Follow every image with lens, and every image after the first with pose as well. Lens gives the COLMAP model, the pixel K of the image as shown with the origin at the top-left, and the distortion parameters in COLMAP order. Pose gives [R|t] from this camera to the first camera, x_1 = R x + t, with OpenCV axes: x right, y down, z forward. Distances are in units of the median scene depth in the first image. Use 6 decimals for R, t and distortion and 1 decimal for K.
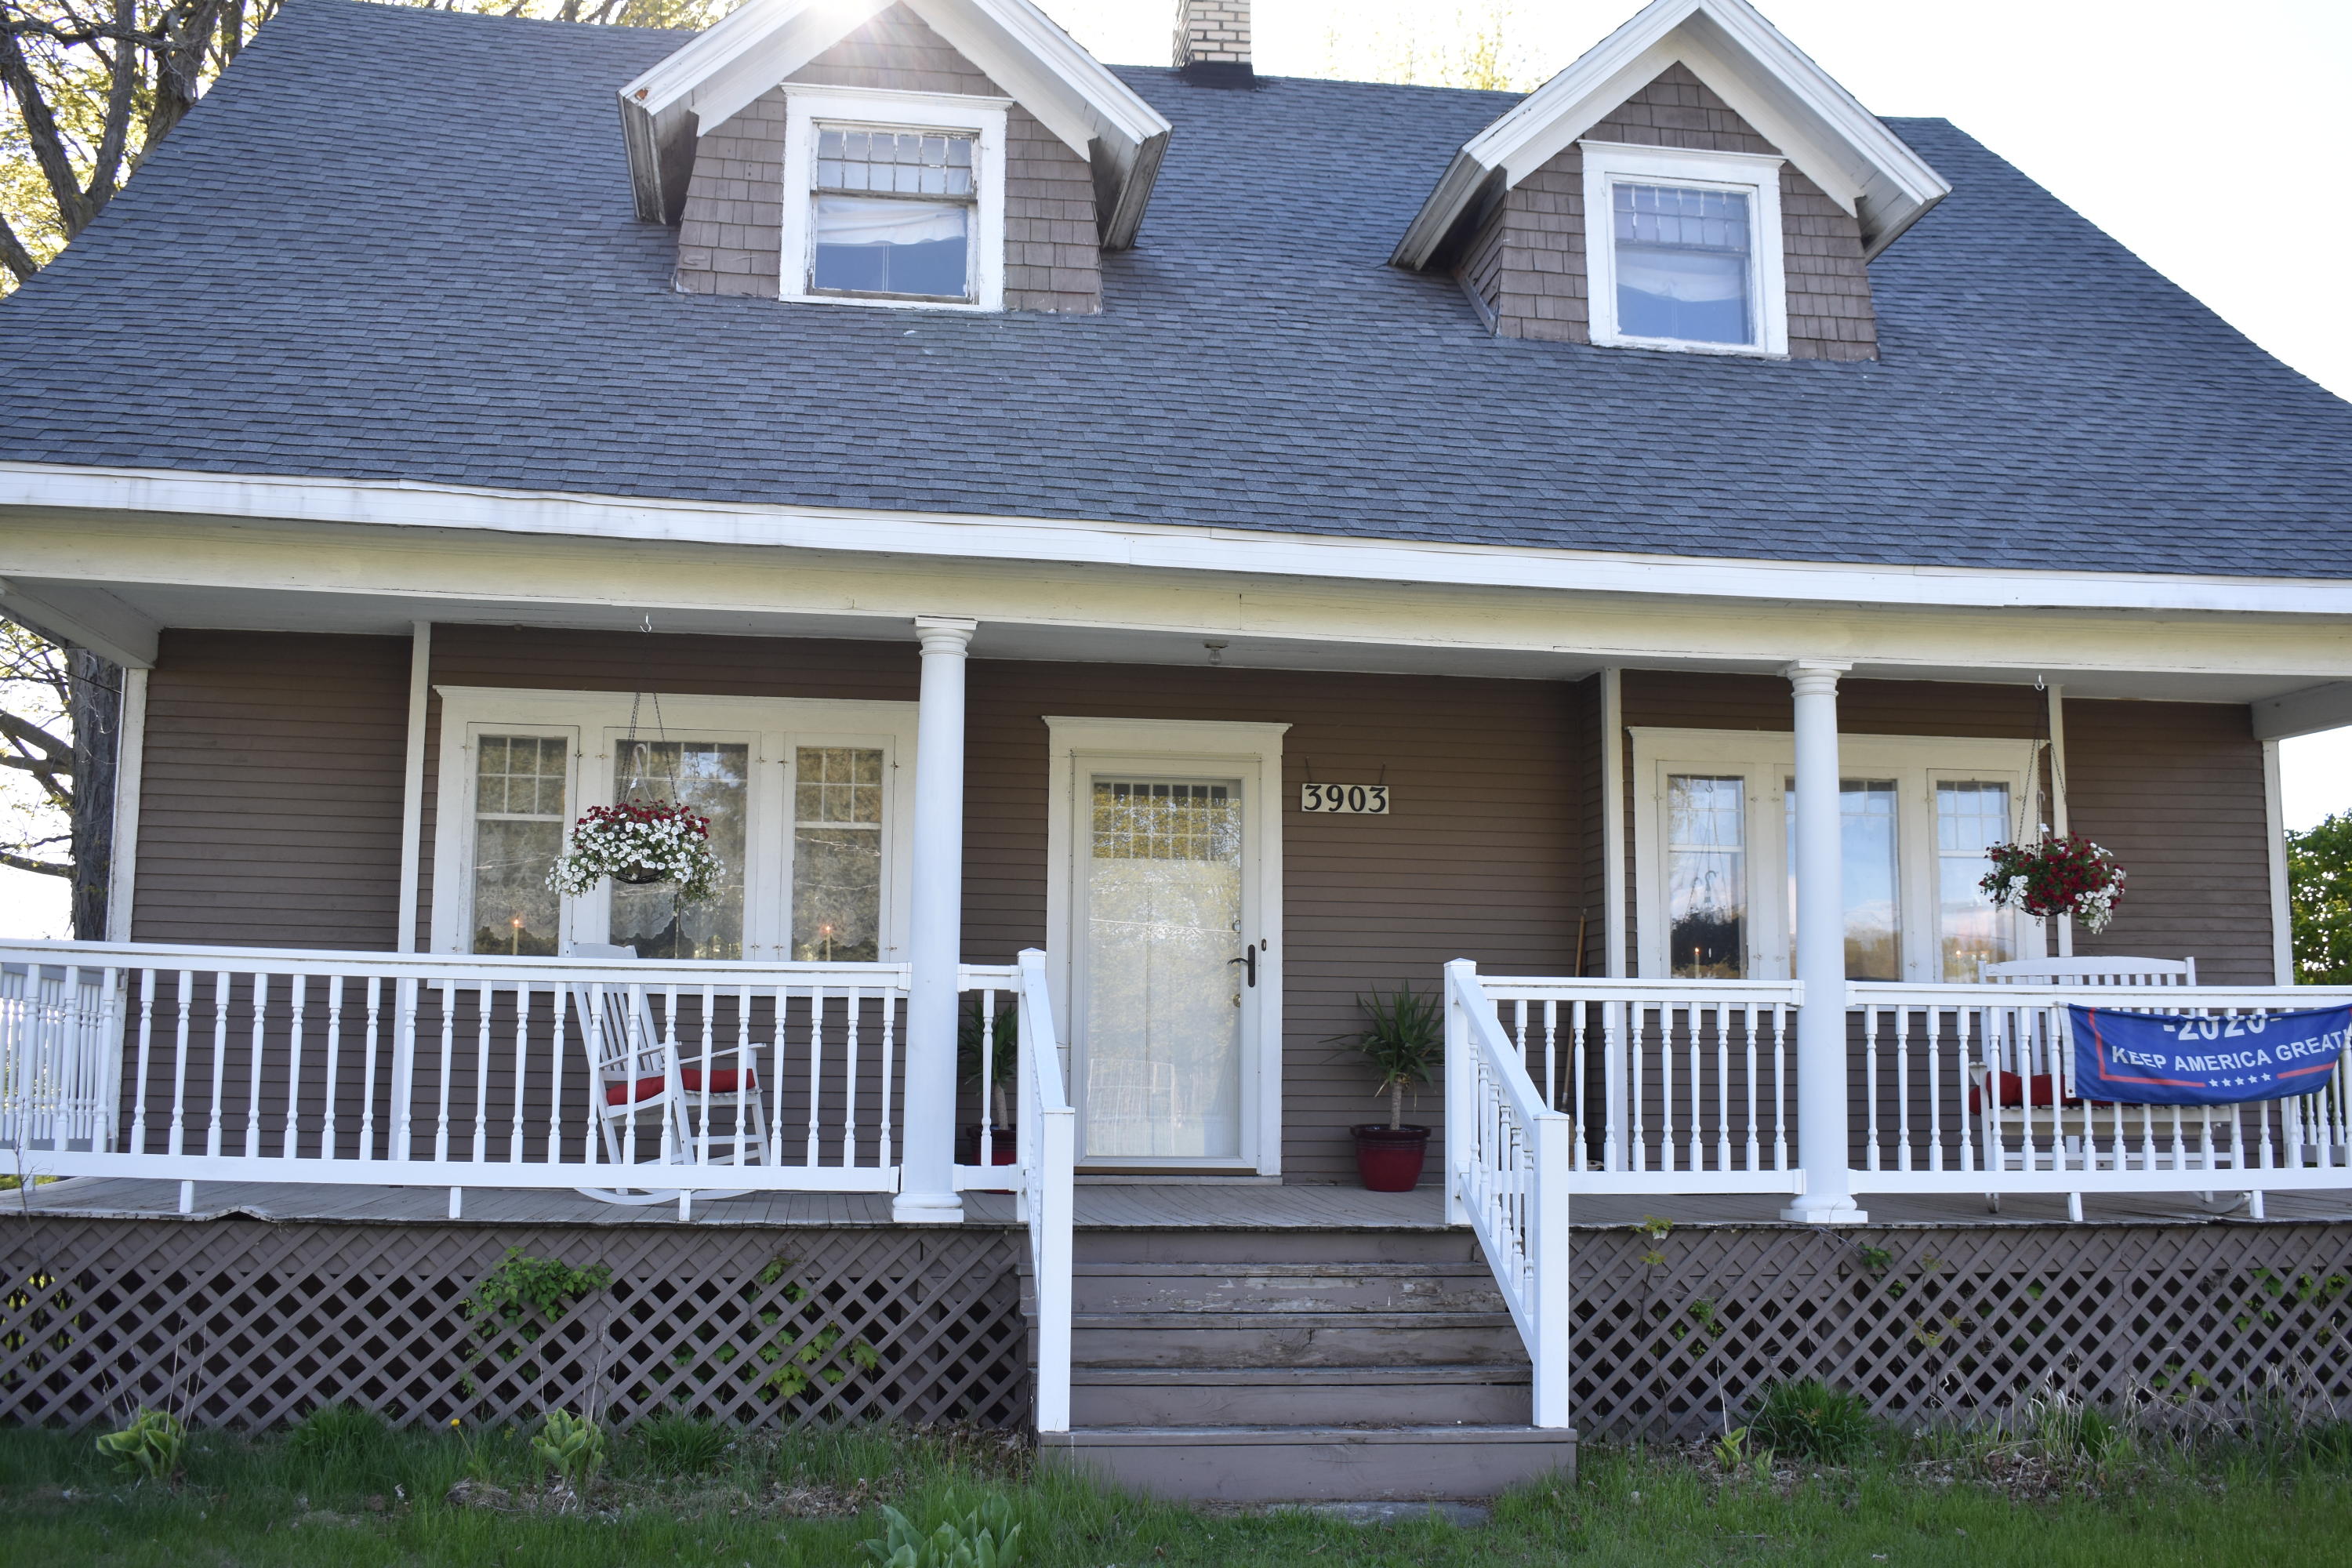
lens RADIAL K [[2367.6, 0, 1184.7], [0, 2367.6, 787.4], [0, 0, 1]] dist [-0.065663, 0.000000]
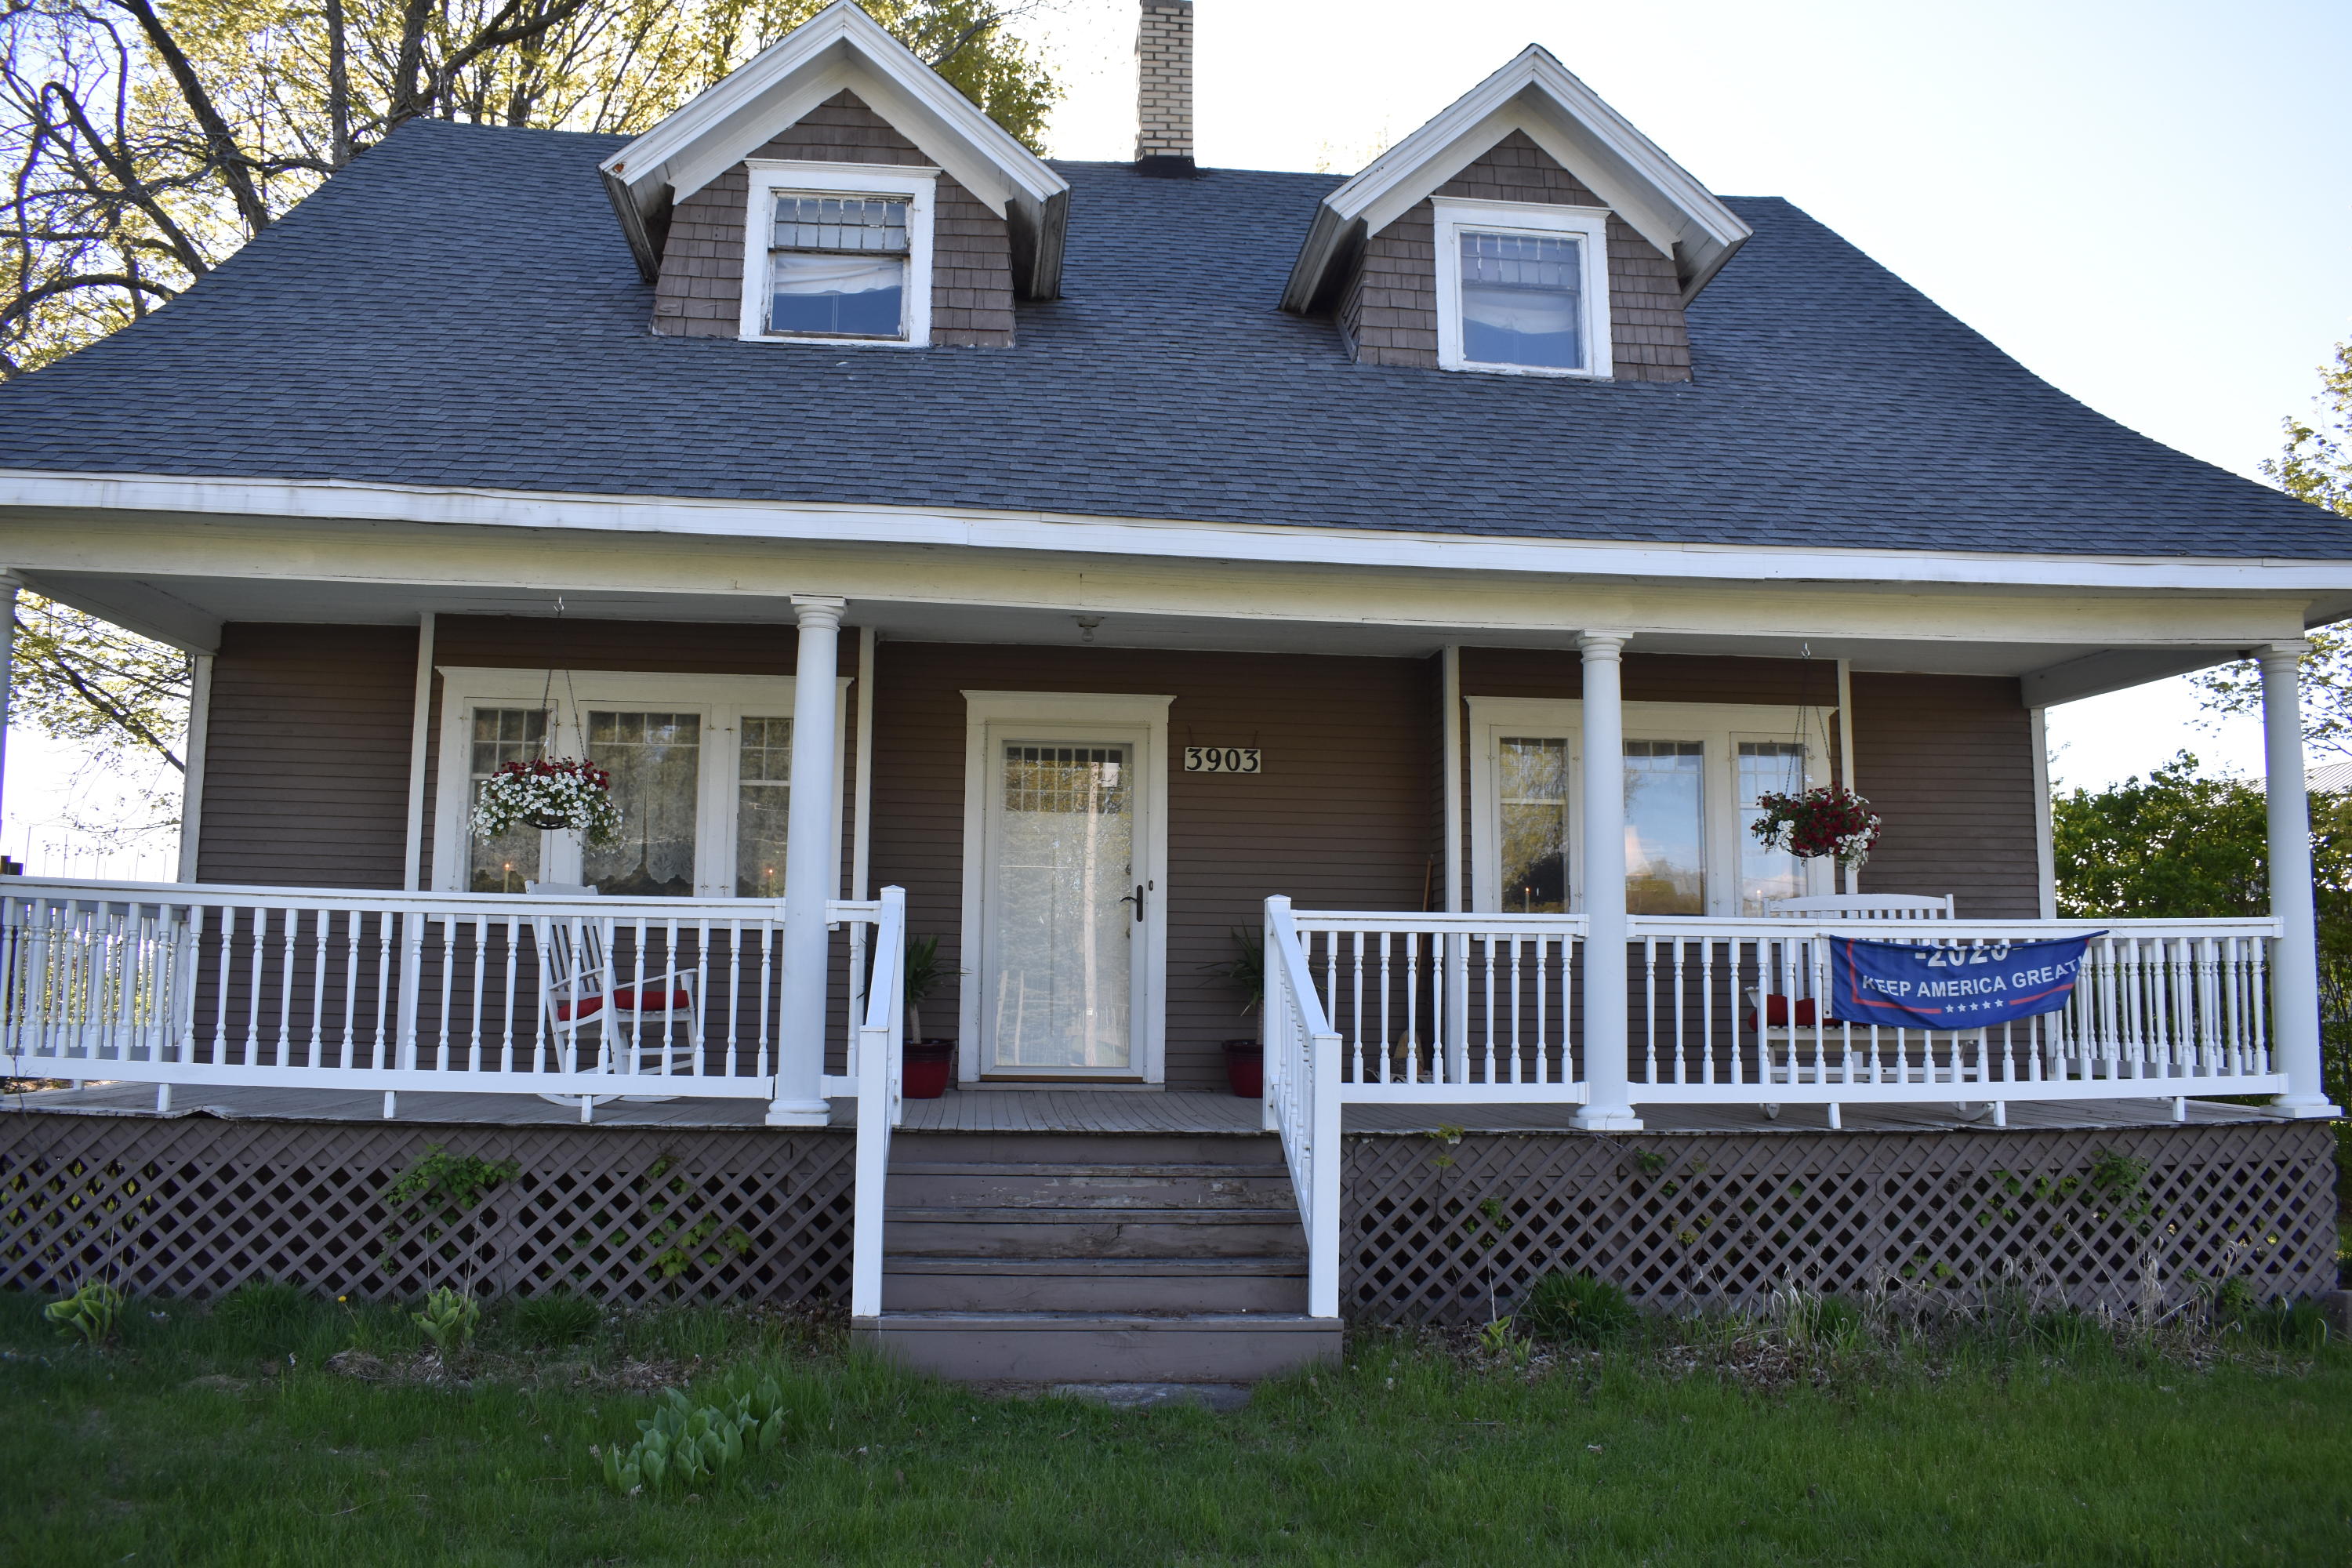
lens RADIAL K [[1840.3, 0, 1161.1], [0, 1840.3, 788.0], [0, 0, 1]] dist [-0.090001, 0.006661]
pose [[0.998751, -0.003975, -0.049814, 0.102022], [0.004390, 0.999956, 0.008234, 0.013510], [0.049779, -0.008442, 0.998725, 0.117188]]
